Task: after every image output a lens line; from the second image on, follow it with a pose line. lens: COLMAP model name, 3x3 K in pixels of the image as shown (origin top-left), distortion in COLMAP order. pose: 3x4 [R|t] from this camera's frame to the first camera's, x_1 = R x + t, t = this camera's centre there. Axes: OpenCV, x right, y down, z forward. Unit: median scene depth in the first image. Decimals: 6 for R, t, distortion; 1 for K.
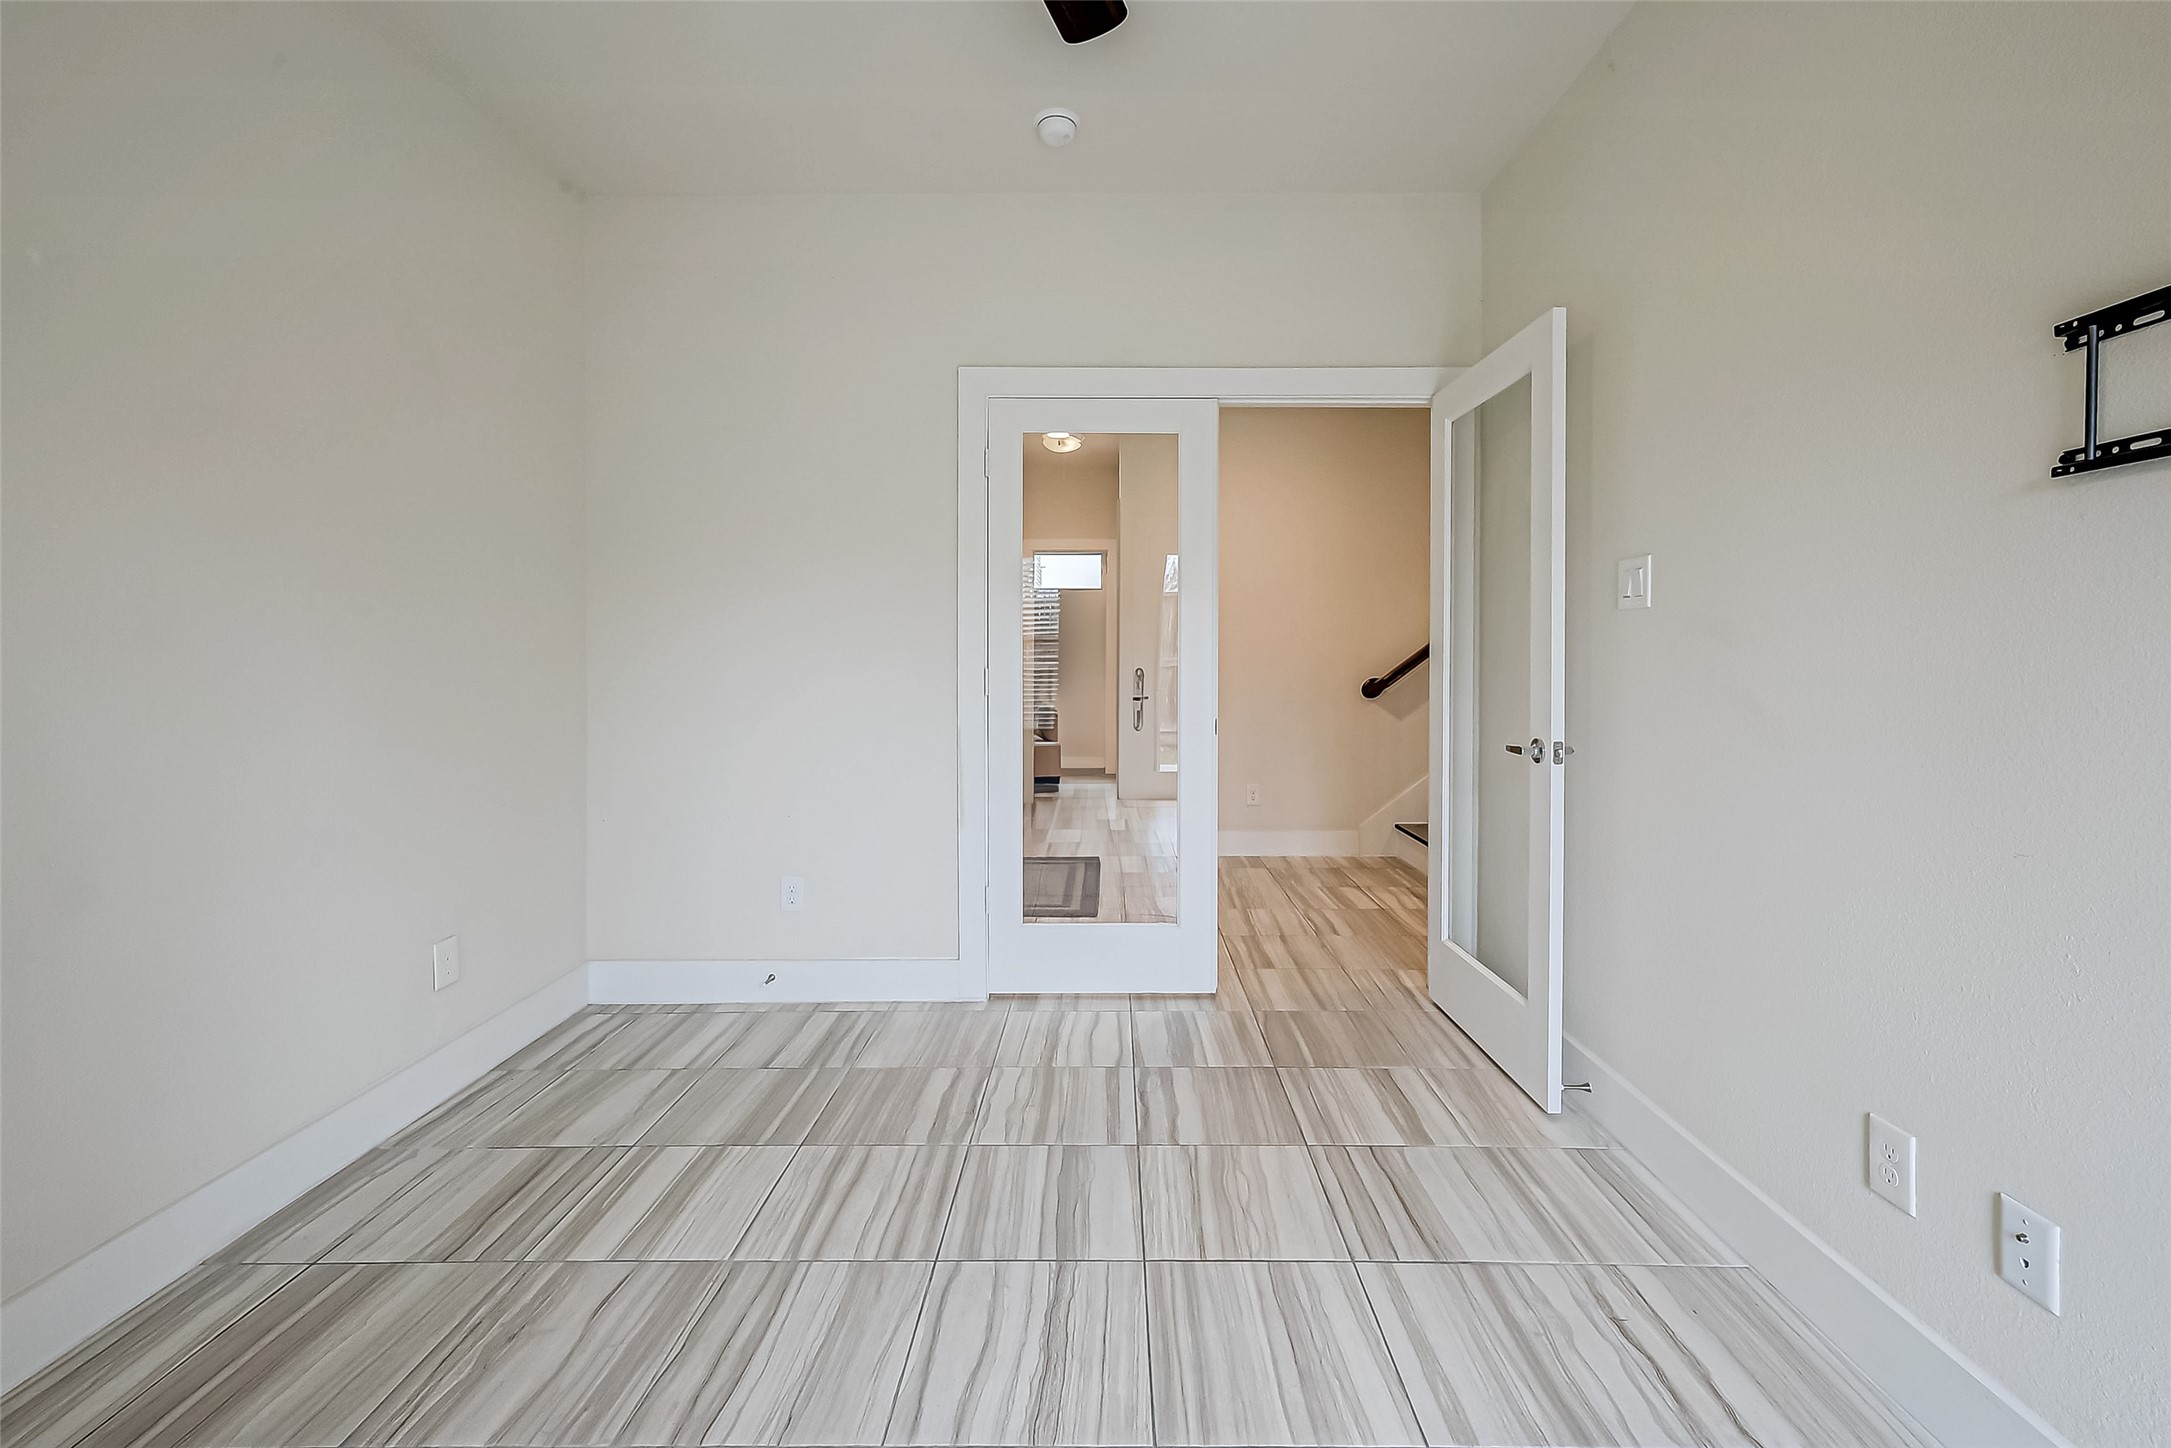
lens RADIAL K [[878.6, 0, 1112.2], [0, 878.6, 664.8], [0, 0, 1]] dist [0.000415, 0.000820]
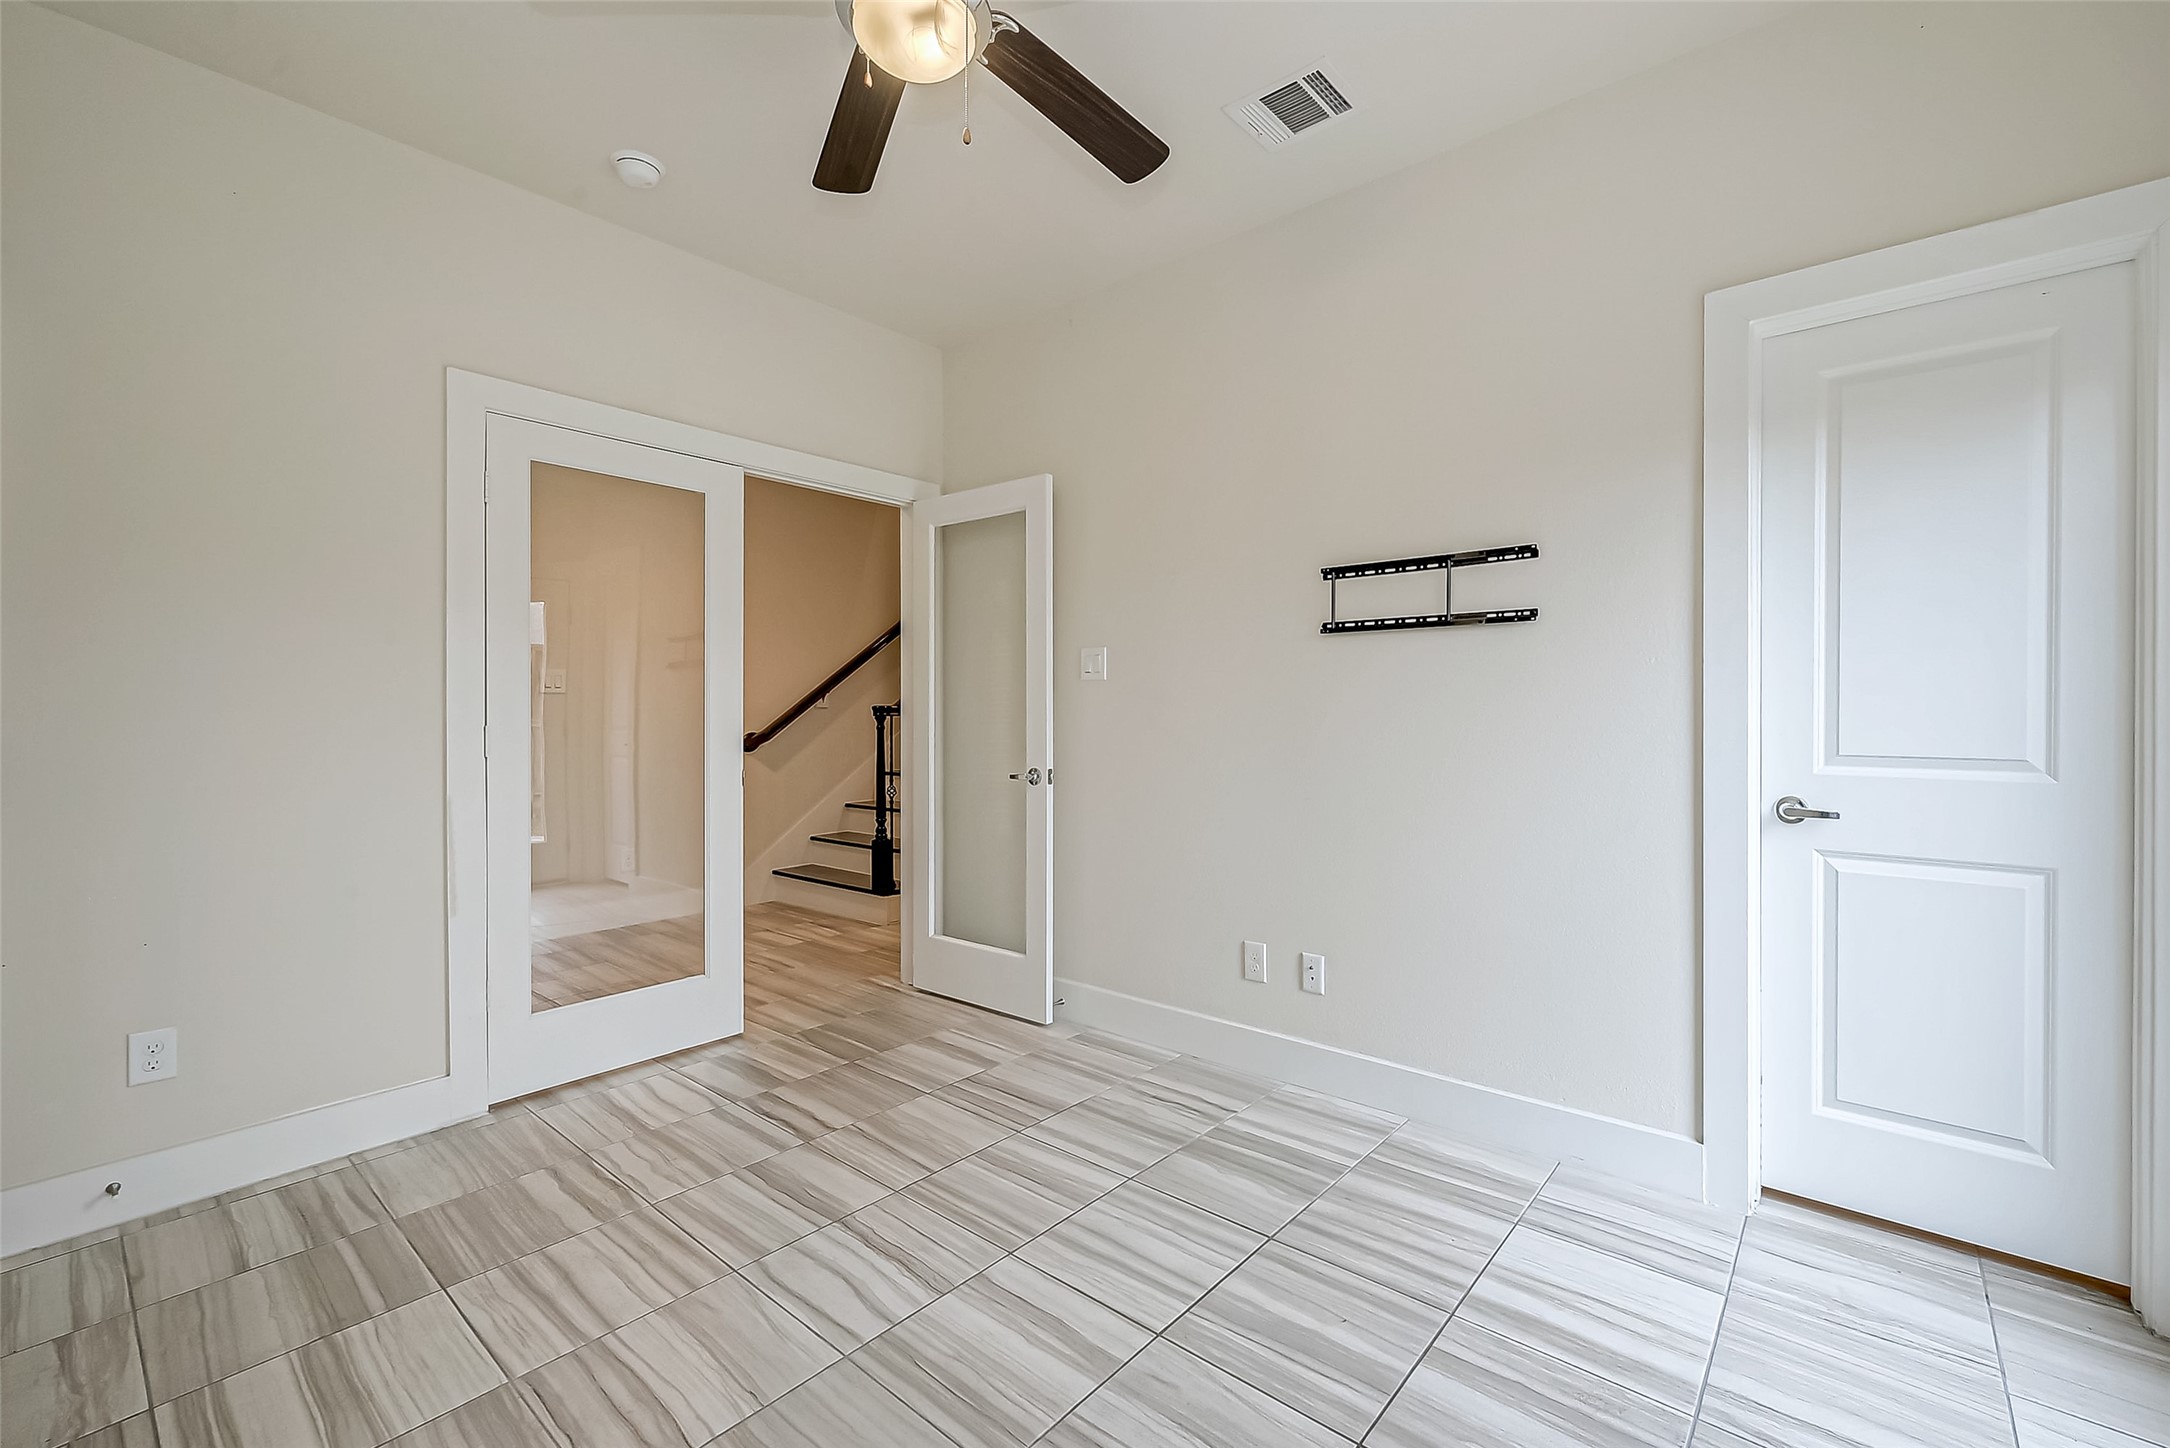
lens RADIAL K [[878.2, 0, 1158.4], [0, 878.2, 712.4], [0, 0, 1]] dist [0.000415, 0.000820]
pose [[0.628466, -0.000675, 0.777836, -0.519483], [0.008009, 0.999952, -0.005603, 0.002457], [-0.777796, 0.009751, 0.628442, -0.063870]]
